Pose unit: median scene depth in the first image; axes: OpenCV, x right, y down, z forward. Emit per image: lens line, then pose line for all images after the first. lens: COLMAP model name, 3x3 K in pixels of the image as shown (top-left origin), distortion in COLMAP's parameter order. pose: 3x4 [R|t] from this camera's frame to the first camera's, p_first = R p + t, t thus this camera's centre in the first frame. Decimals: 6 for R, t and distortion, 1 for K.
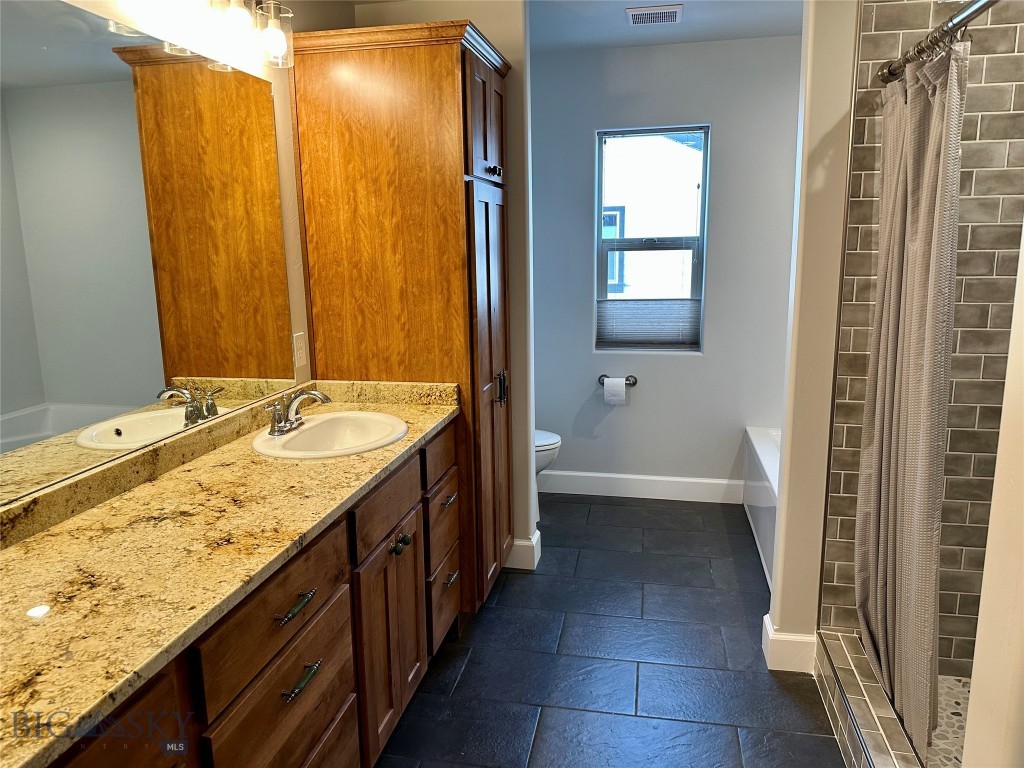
lens RADIAL K [[716.1, 0, 513.3], [0, 716.1, 379.4], [0, 0, 1]] dist [0.063861, -0.083138]
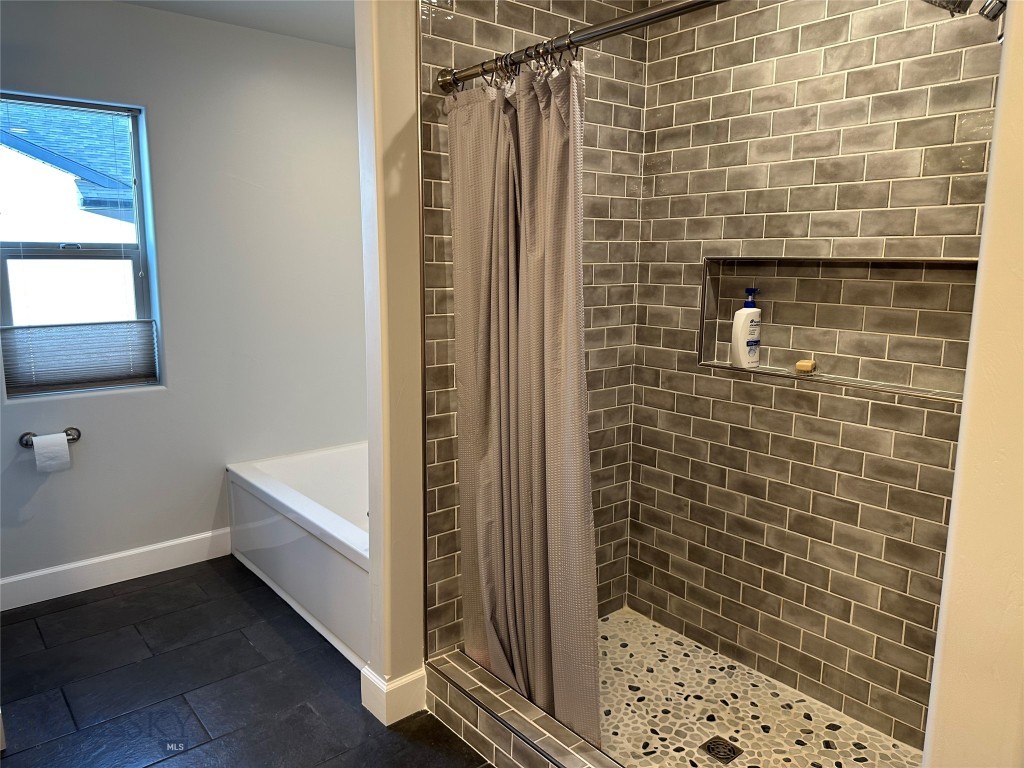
lens RADIAL K [[716.1, 0, 510.2], [0, 716.1, 381.3], [0, 0, 1]] dist [0.063861, -0.083138]
pose [[0.628453, -0.108521, 0.770240, -0.119636], [0.127628, 0.991186, 0.035517, -0.021198], [-0.767305, 0.075984, 0.636764, 0.173539]]
